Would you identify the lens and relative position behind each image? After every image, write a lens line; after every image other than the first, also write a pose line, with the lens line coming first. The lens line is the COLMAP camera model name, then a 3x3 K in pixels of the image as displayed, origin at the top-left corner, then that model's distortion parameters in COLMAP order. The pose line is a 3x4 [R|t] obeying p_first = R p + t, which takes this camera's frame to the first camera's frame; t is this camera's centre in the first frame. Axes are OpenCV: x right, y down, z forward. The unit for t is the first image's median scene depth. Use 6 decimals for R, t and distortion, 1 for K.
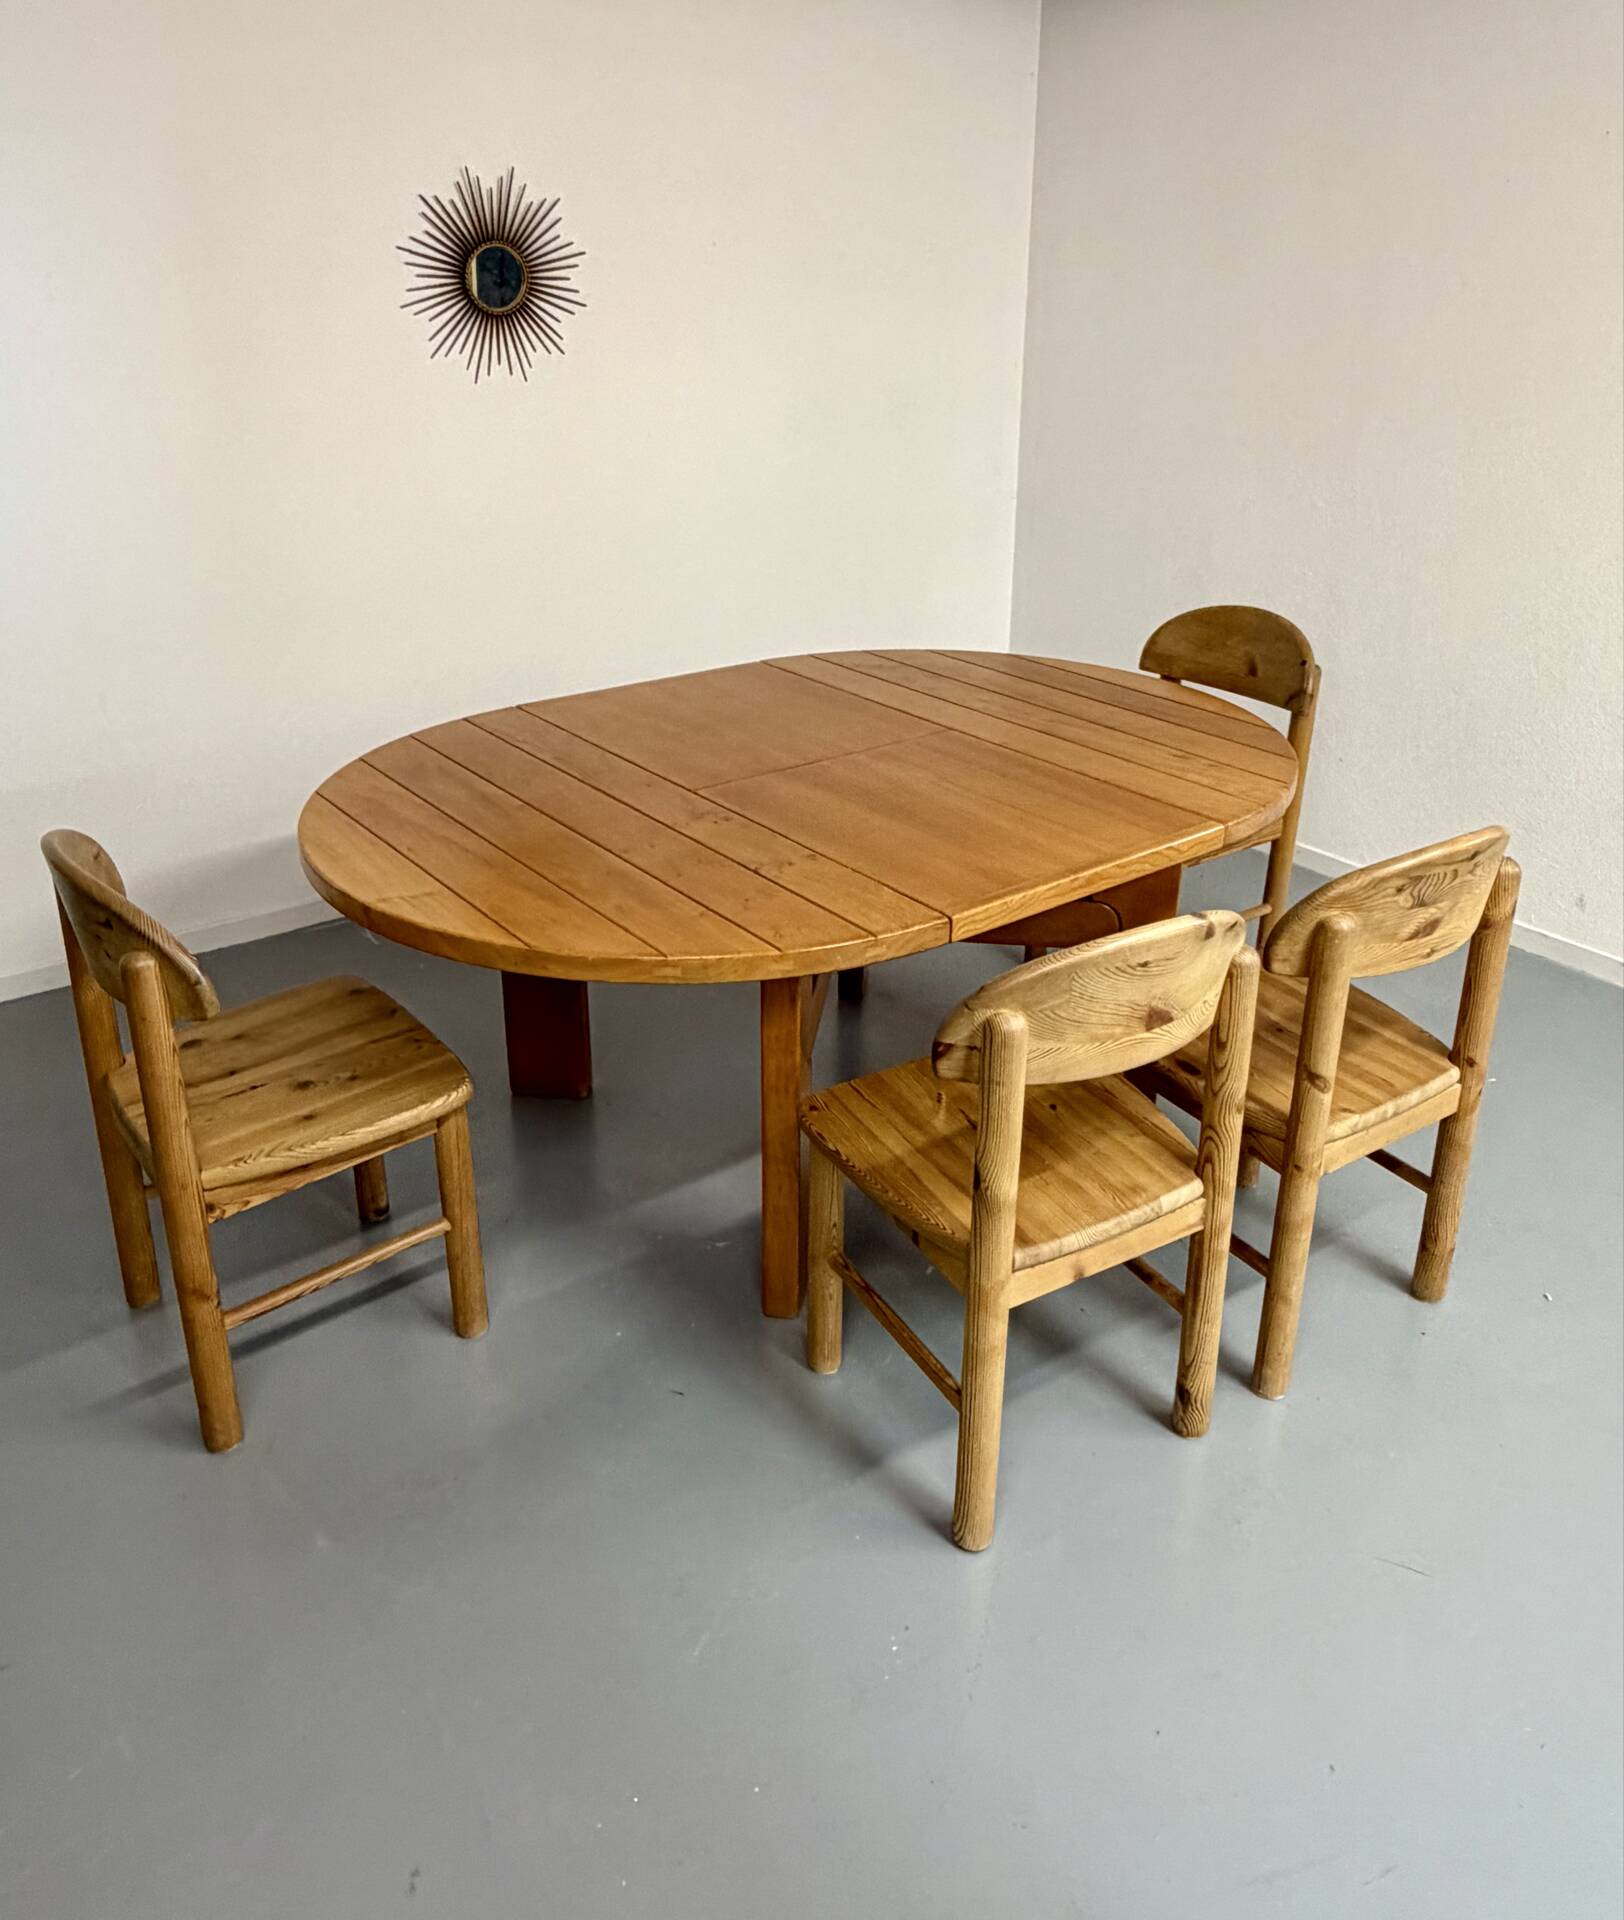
lens RADIAL K [[1489.3, 0, 767.9], [0, 1489.3, 765.7], [0, 0, 1]] dist [-0.006338, -0.010650]
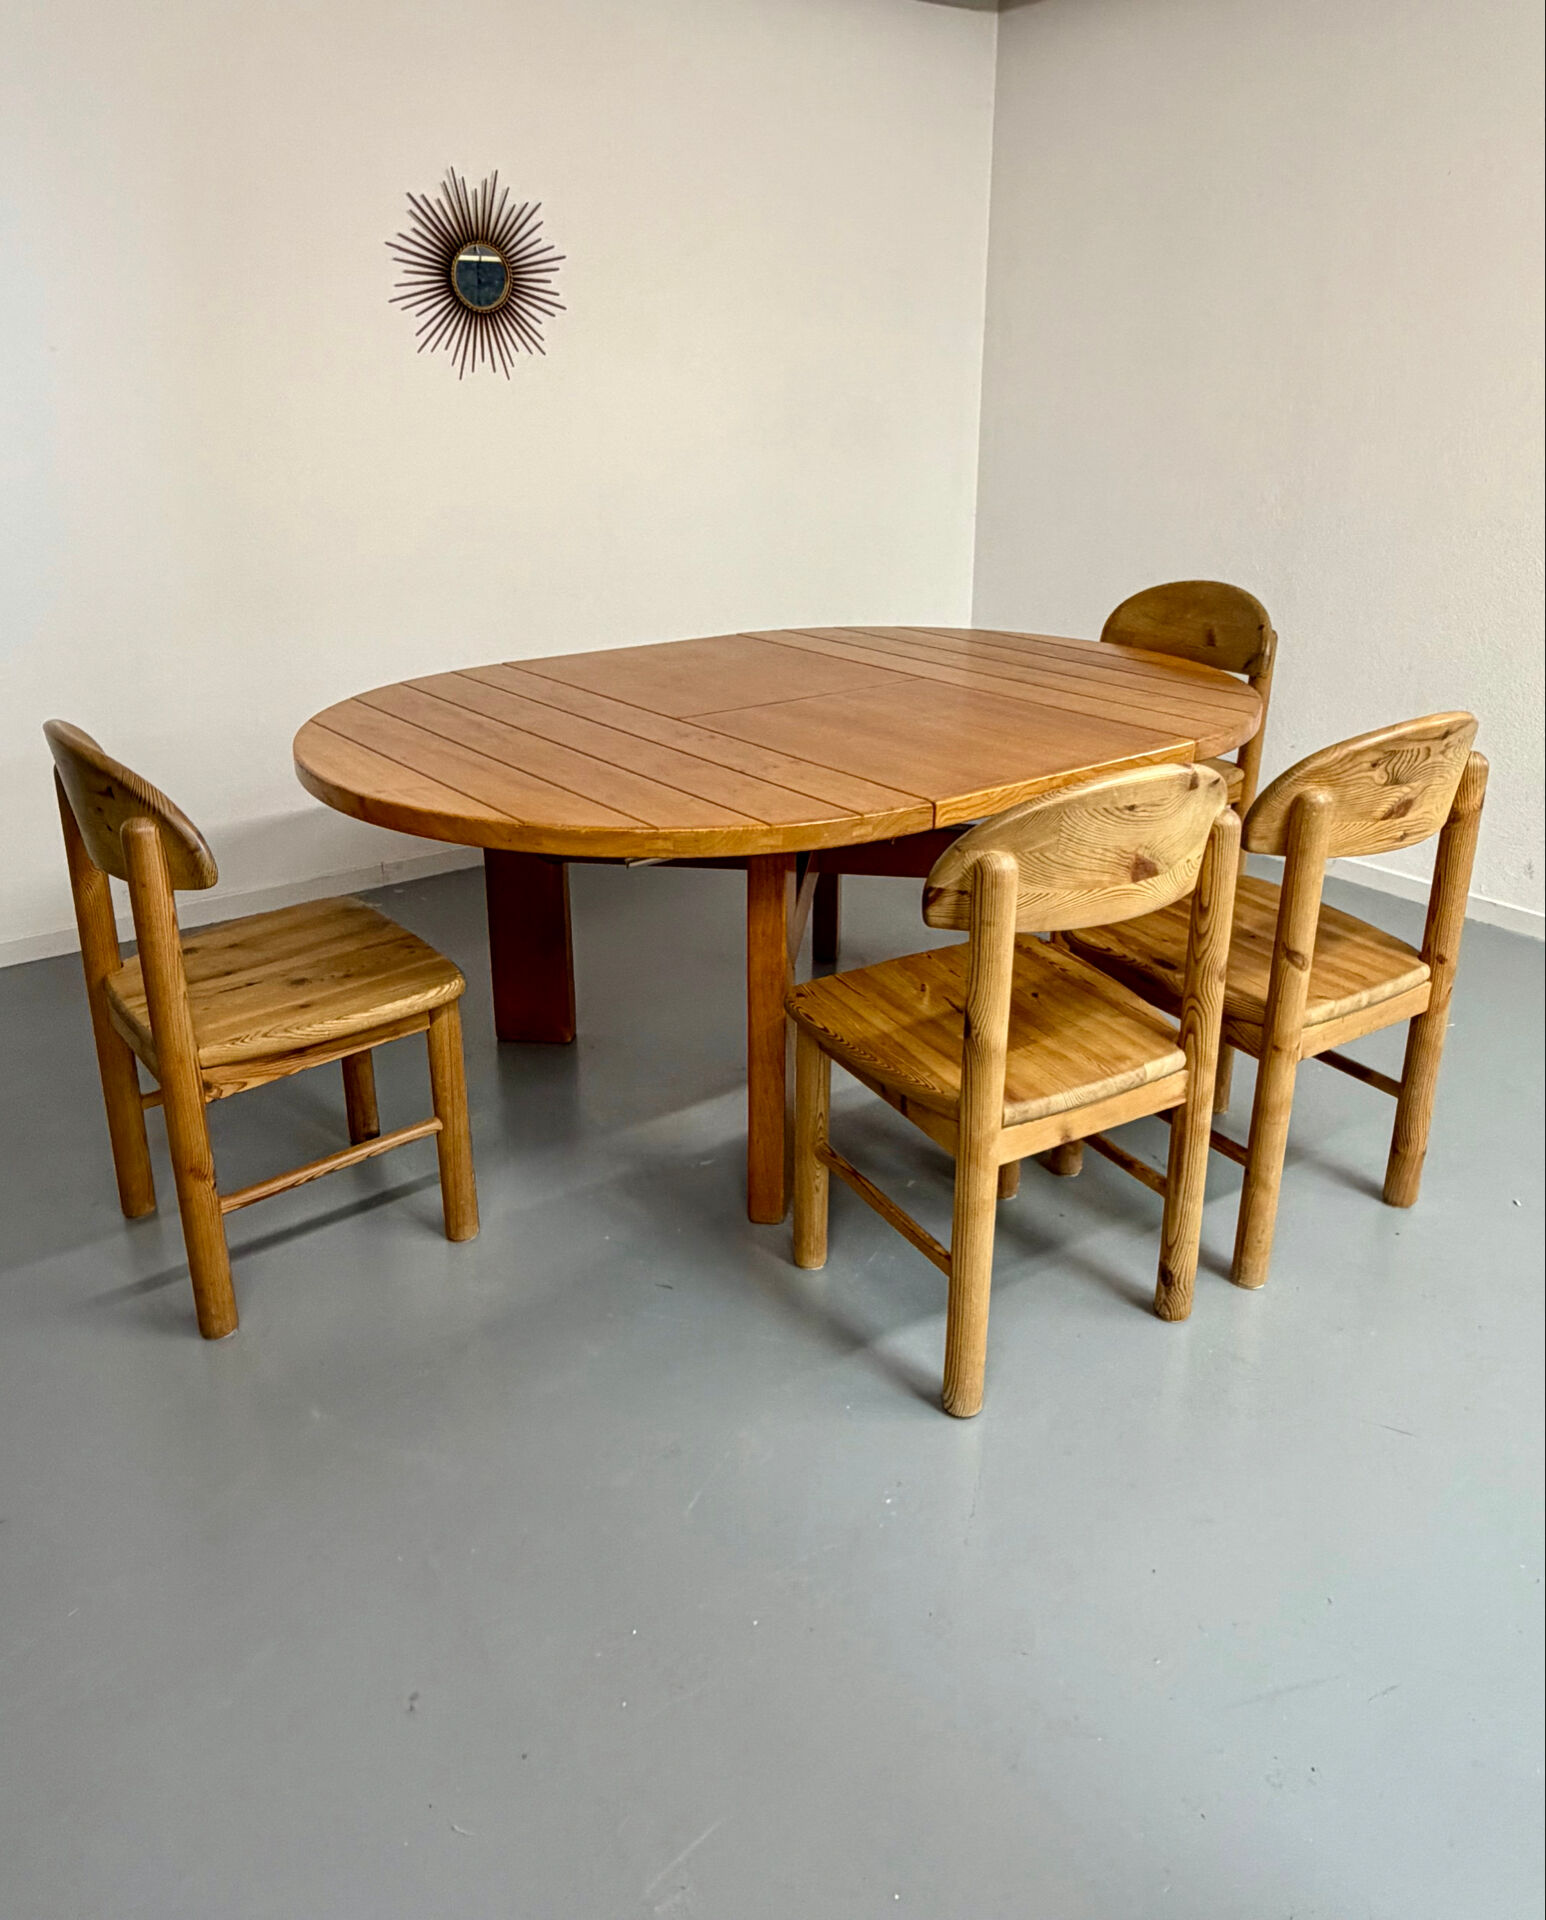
lens RADIAL K [[1411.3, 0, 726.4], [0, 1411.3, 853.8], [0, 0, 1]] dist [-0.013984, -0.006561]
pose [[0.999986, -0.005108, 0.001106, -0.019178], [0.005132, 0.999734, -0.022494, 0.145251], [-0.000990, 0.022499, 0.999746, 0.031625]]
